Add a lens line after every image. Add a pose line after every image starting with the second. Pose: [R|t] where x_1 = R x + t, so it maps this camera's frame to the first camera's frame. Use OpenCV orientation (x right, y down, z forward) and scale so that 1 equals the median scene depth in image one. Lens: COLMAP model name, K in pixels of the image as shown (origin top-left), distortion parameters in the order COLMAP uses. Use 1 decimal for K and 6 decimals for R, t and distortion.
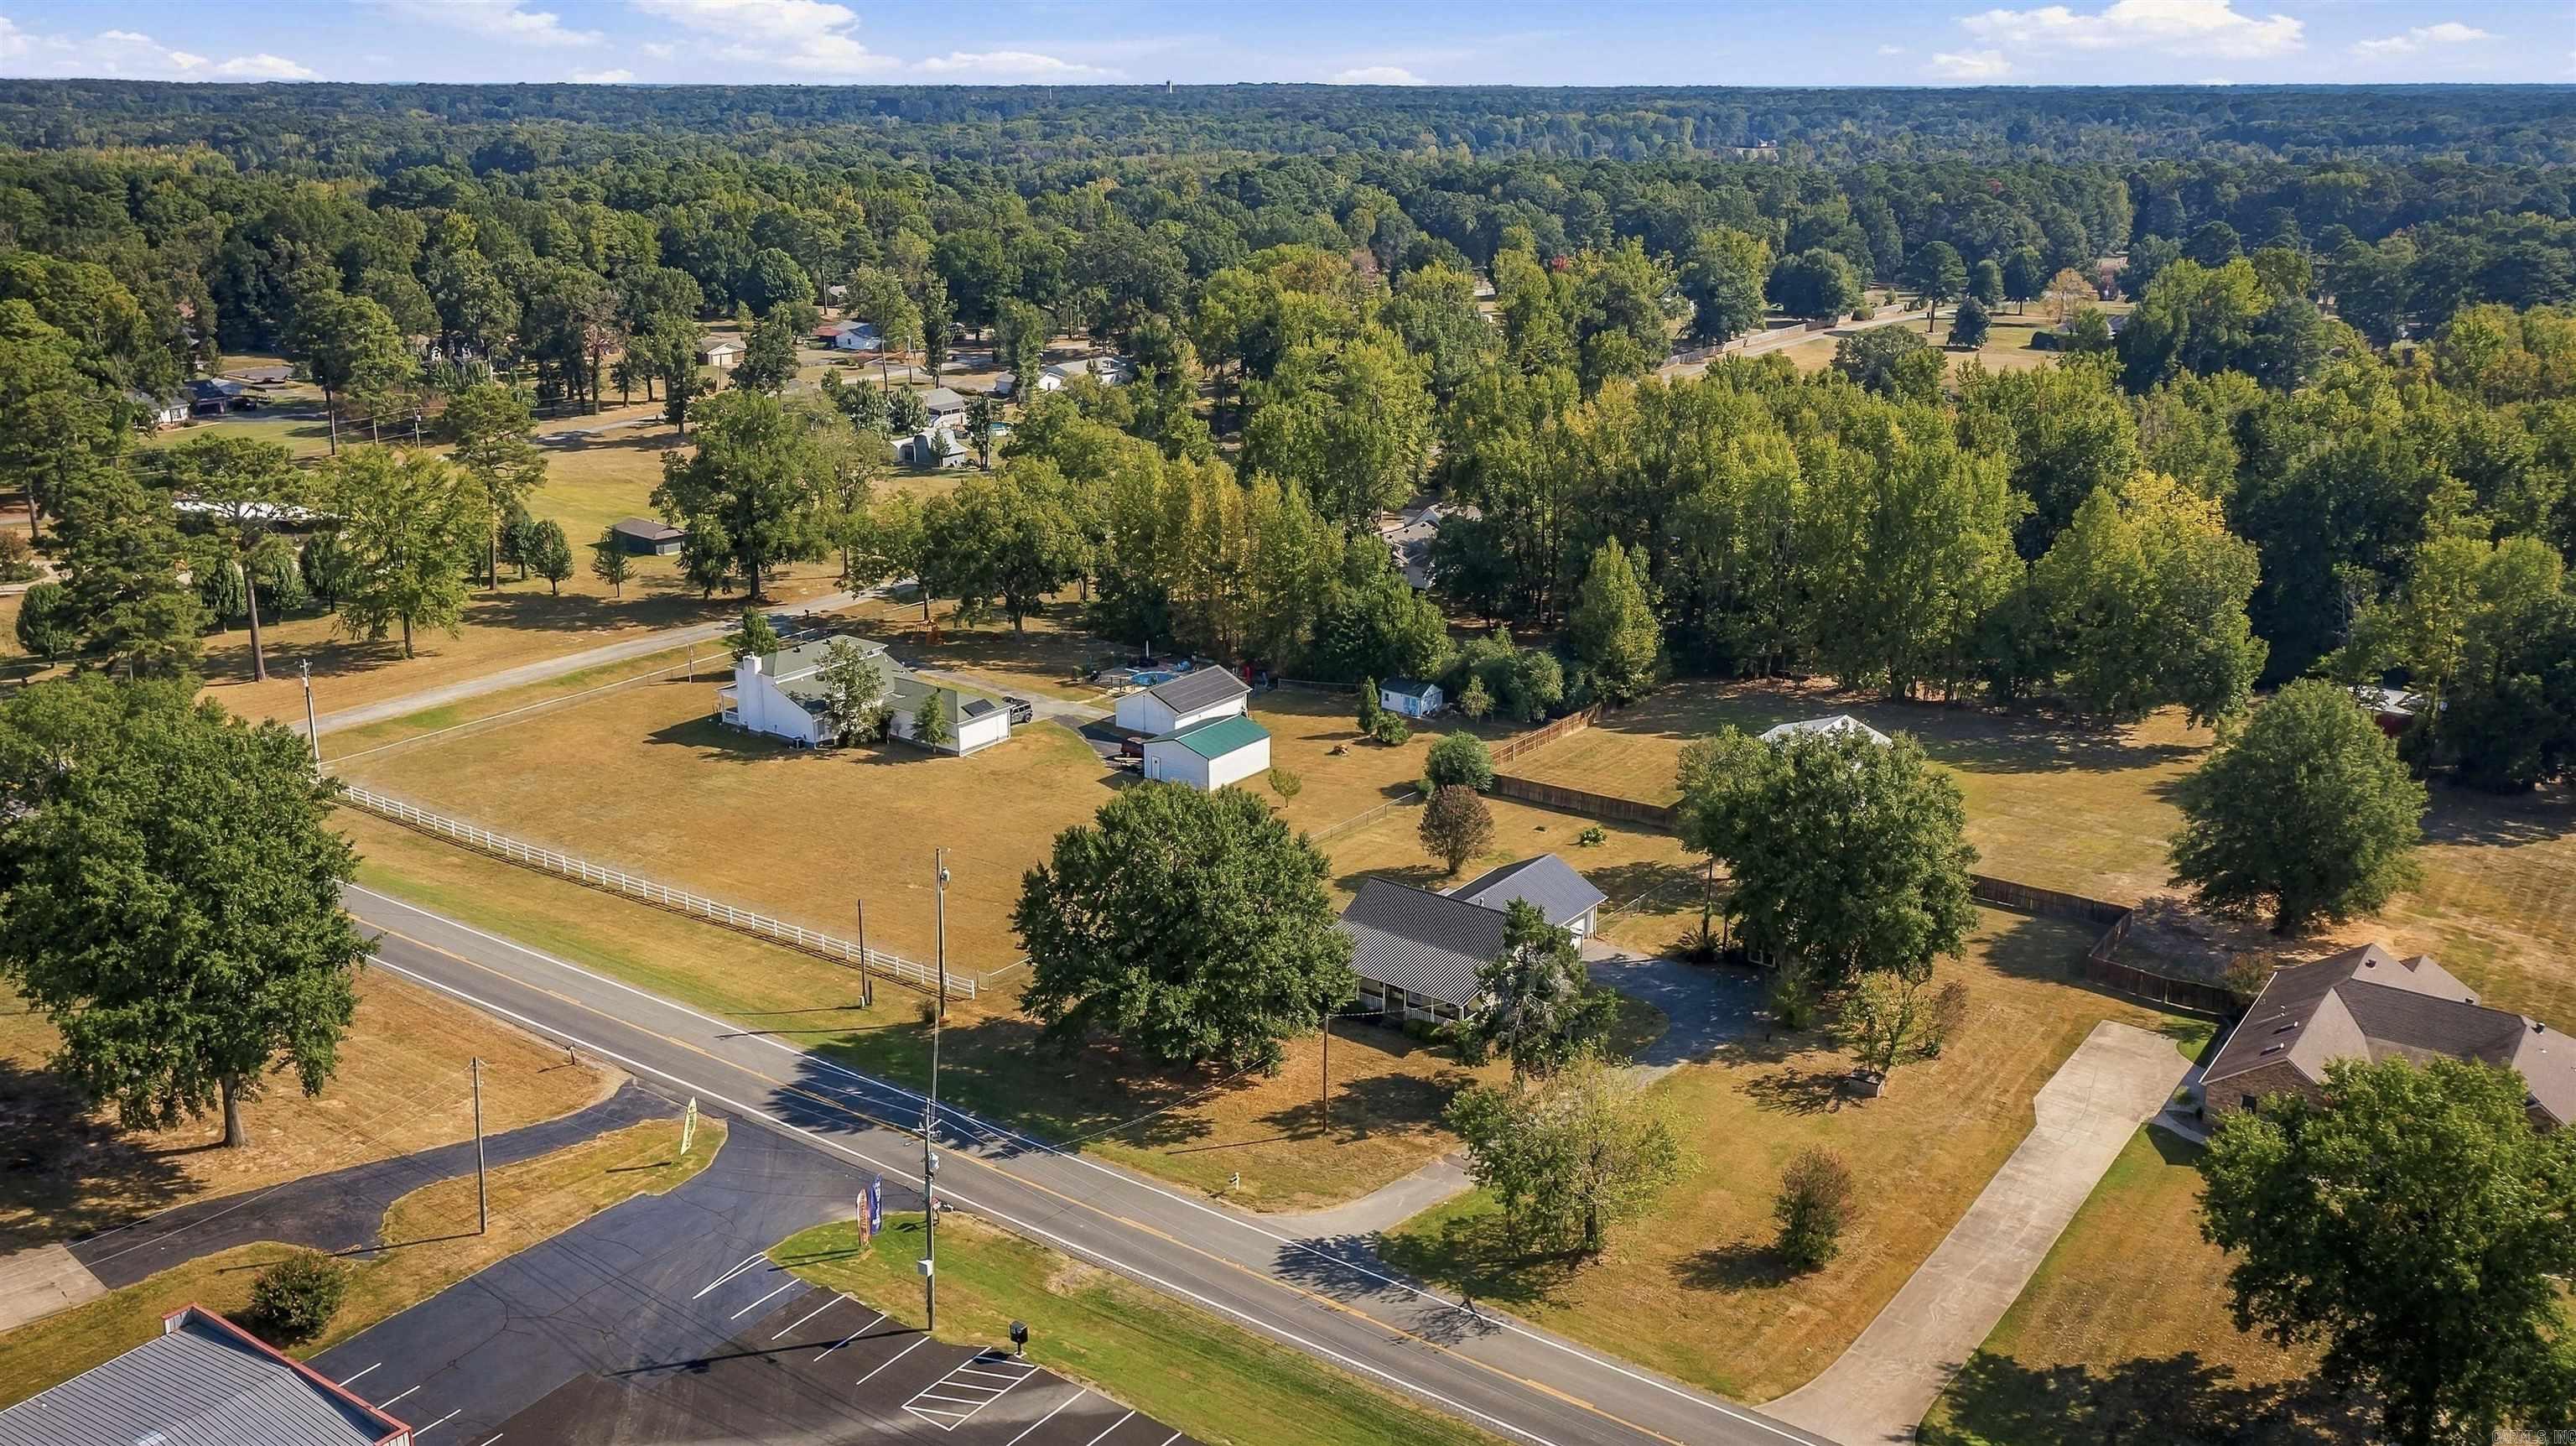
lens RADIAL K [[2068.4, 0, 1293.6], [0, 2068.4, 721.9], [0, 0, 1]] dist [0.003360, 0.053712]
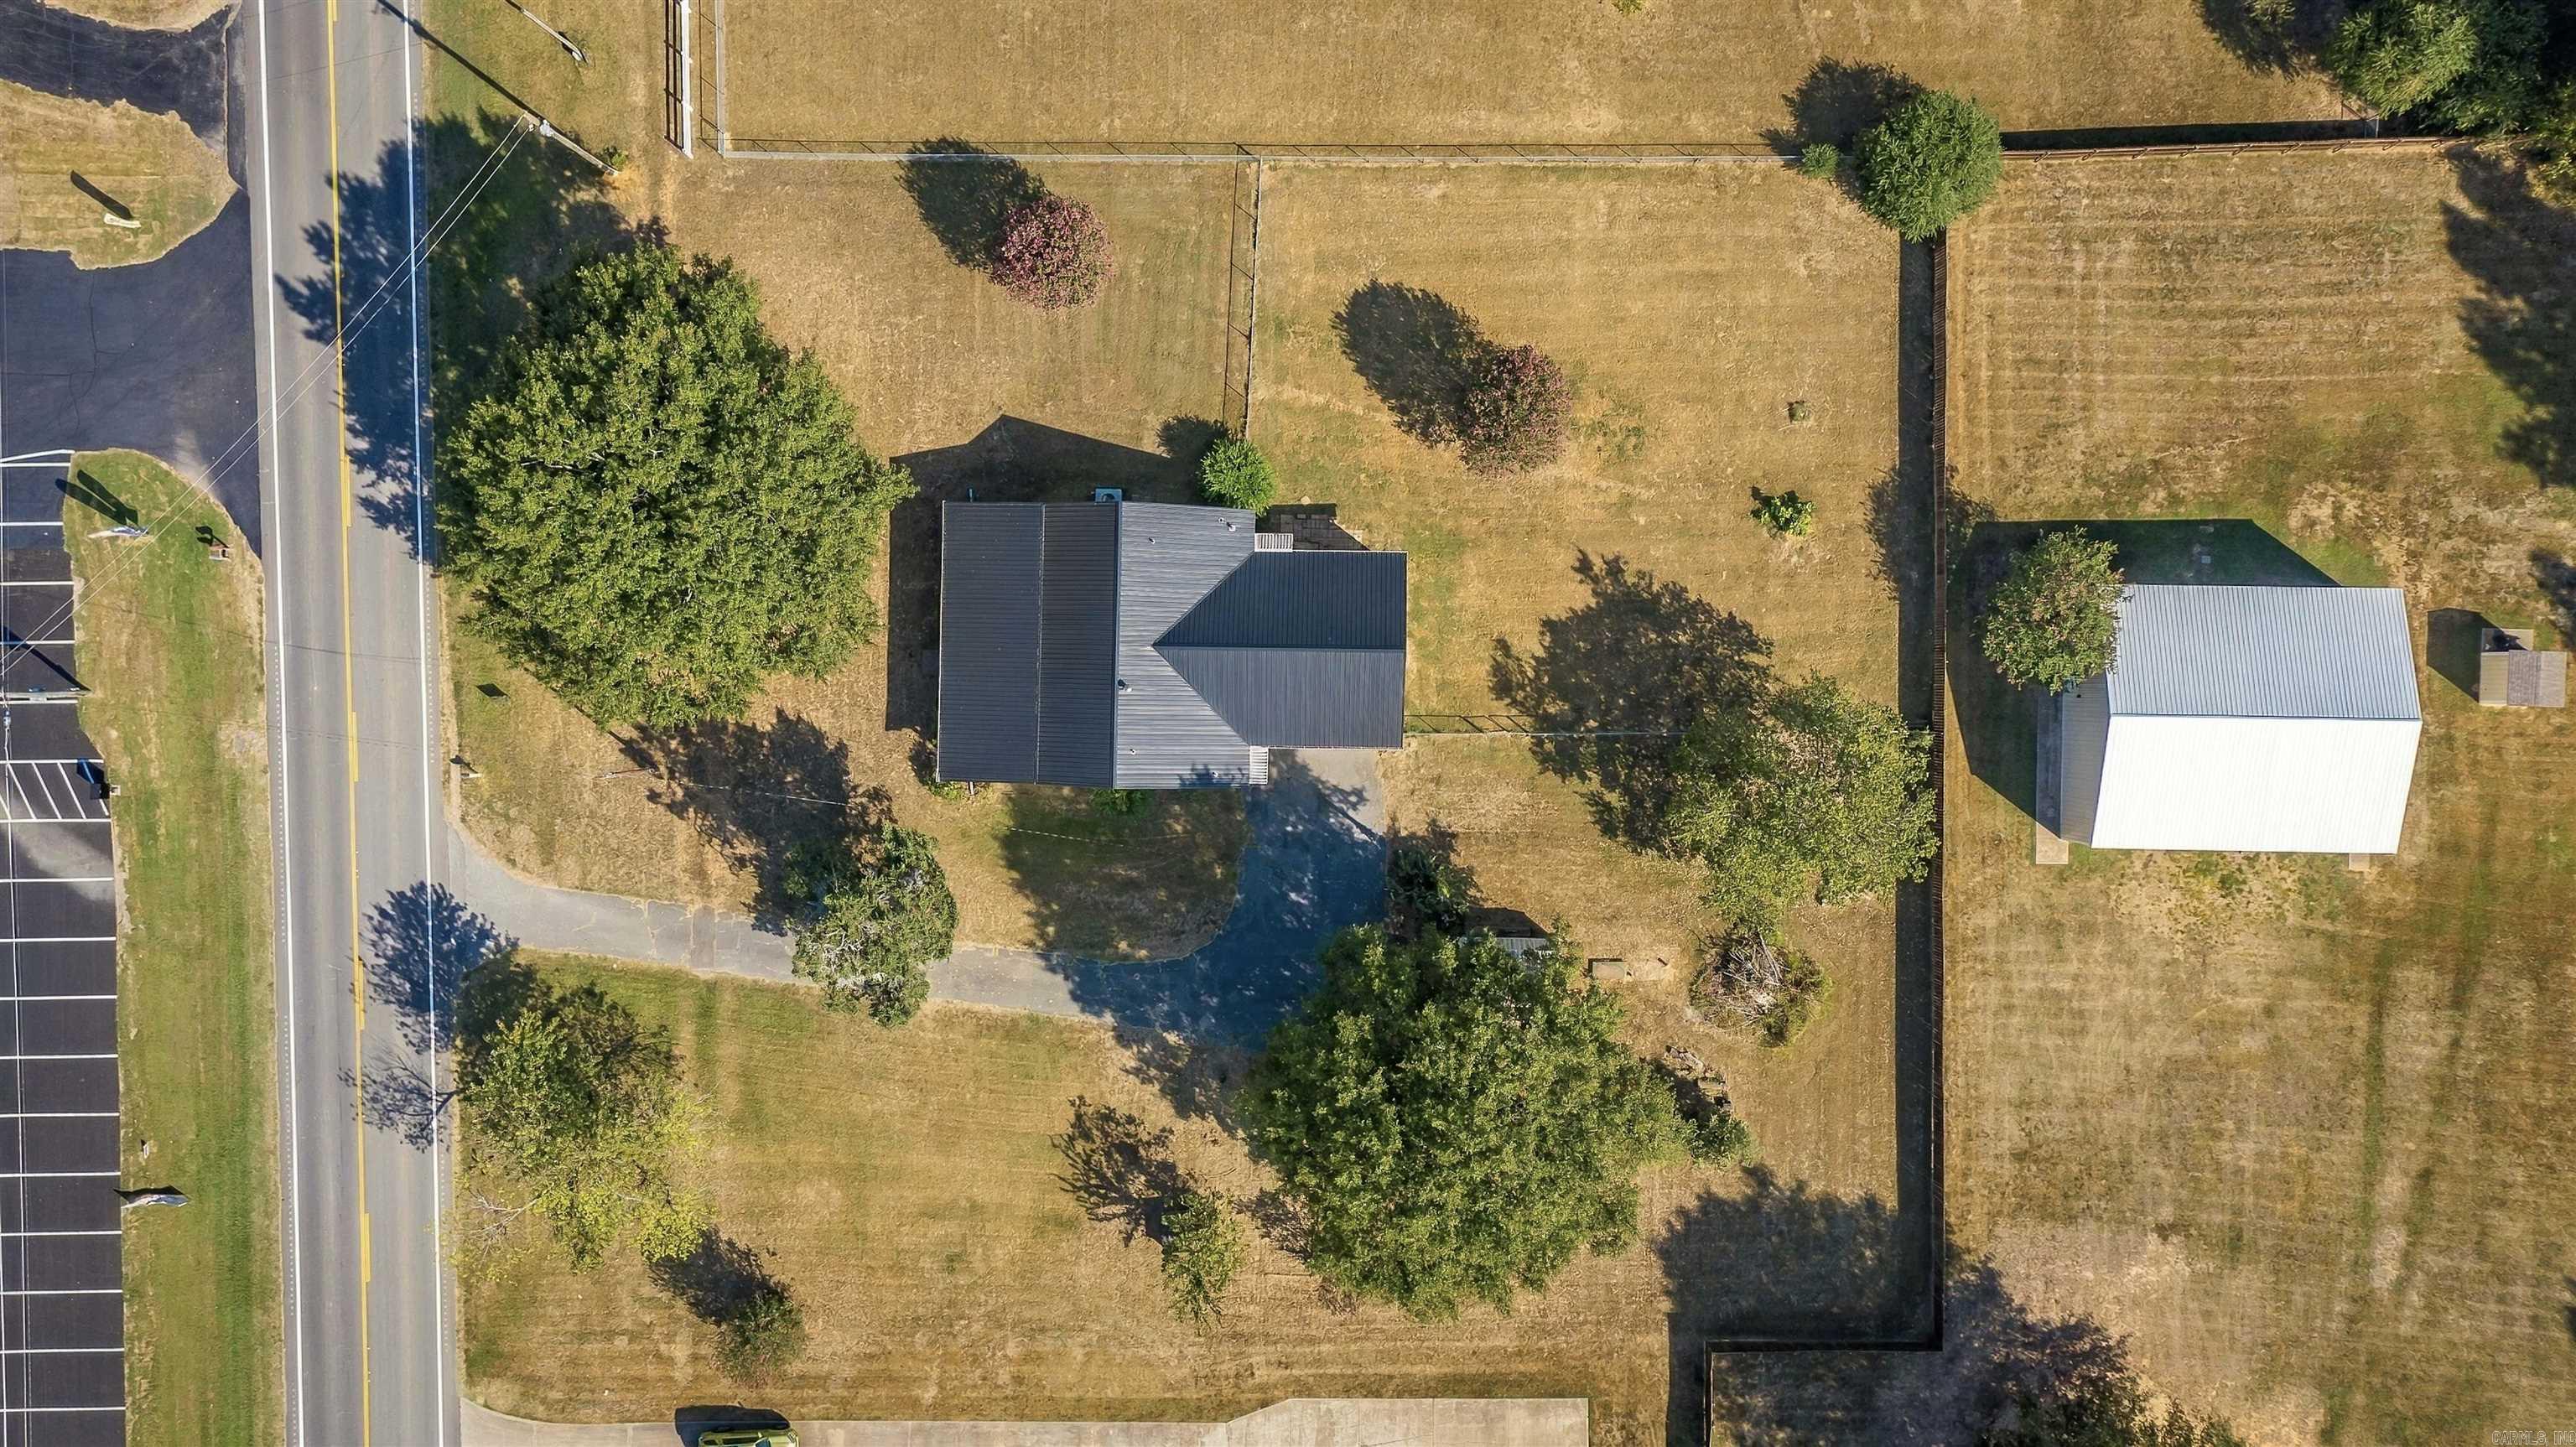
lens RADIAL K [[2122.5, 0, 1315.0], [0, 2122.5, 724.9], [0, 0, 1]] dist [-0.004113, 0.068946]
pose [[0.591362, 0.806385, -0.005880, 0.121831], [-0.226834, 0.173337, 0.958384, -0.518311], [0.773846, -0.565418, 0.285421, 0.721132]]
